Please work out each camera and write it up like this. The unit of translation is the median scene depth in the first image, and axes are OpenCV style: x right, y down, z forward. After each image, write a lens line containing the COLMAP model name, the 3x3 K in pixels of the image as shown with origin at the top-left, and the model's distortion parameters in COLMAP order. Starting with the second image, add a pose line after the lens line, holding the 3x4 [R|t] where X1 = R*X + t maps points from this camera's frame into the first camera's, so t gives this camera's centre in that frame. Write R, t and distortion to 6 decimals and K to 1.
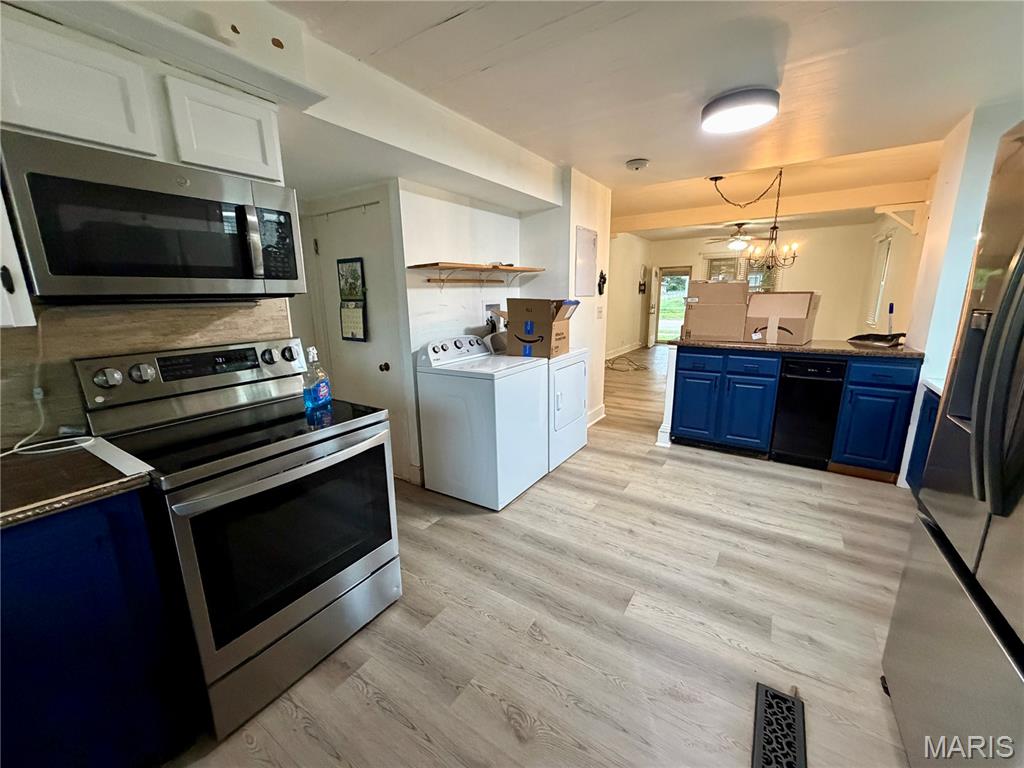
lens RADIAL K [[406.5, 0, 512.0], [0, 406.5, 384.0], [0, 0, 1]] dist [0.001028, 0.000113]
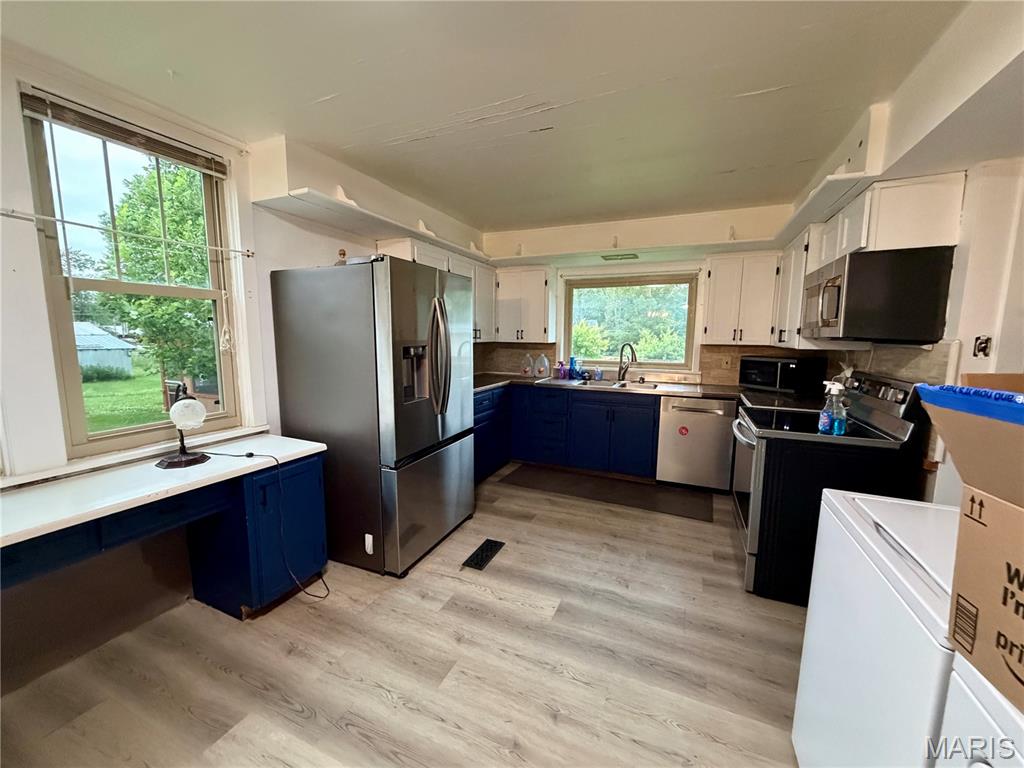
lens RADIAL K [[406.5, 0, 512.0], [0, 406.5, 384.0], [0, 0, 1]] dist [0.001028, 0.000113]
pose [[-0.985854, 0.024294, -0.165833, 0.555132], [-0.033315, 0.941290, 0.335950, -0.401330], [0.164259, 0.336723, -0.927166, 1.727960]]
